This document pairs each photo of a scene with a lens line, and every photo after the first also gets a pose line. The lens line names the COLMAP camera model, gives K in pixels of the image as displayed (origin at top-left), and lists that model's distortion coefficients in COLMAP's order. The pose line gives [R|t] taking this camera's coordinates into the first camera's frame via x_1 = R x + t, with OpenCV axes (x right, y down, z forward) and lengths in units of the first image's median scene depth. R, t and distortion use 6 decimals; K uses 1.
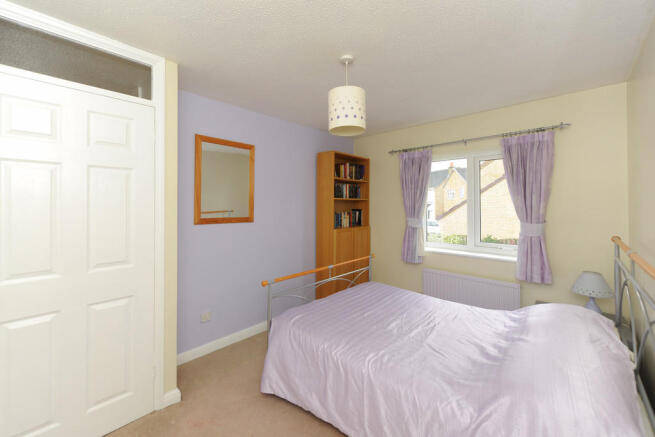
lens RADIAL K [[265.6, 0, 323.7], [0, 265.6, 201.2], [0, 0, 1]] dist [0.001189, -0.001137]
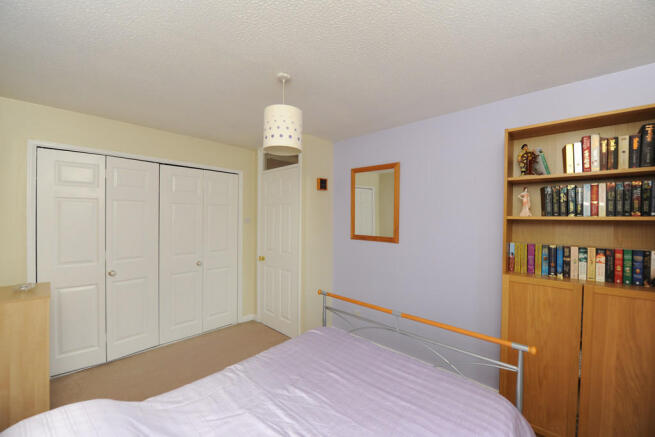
lens RADIAL K [[265.6, 0, 327.2], [0, 265.6, 219.8], [0, 0, 1]] dist [0.001189, -0.001137]
pose [[-0.000968, 0.004898, -0.999988, 0.696148], [0.002619, 0.999985, 0.004896, -0.010746], [0.999996, -0.002614, -0.000981, 0.757106]]
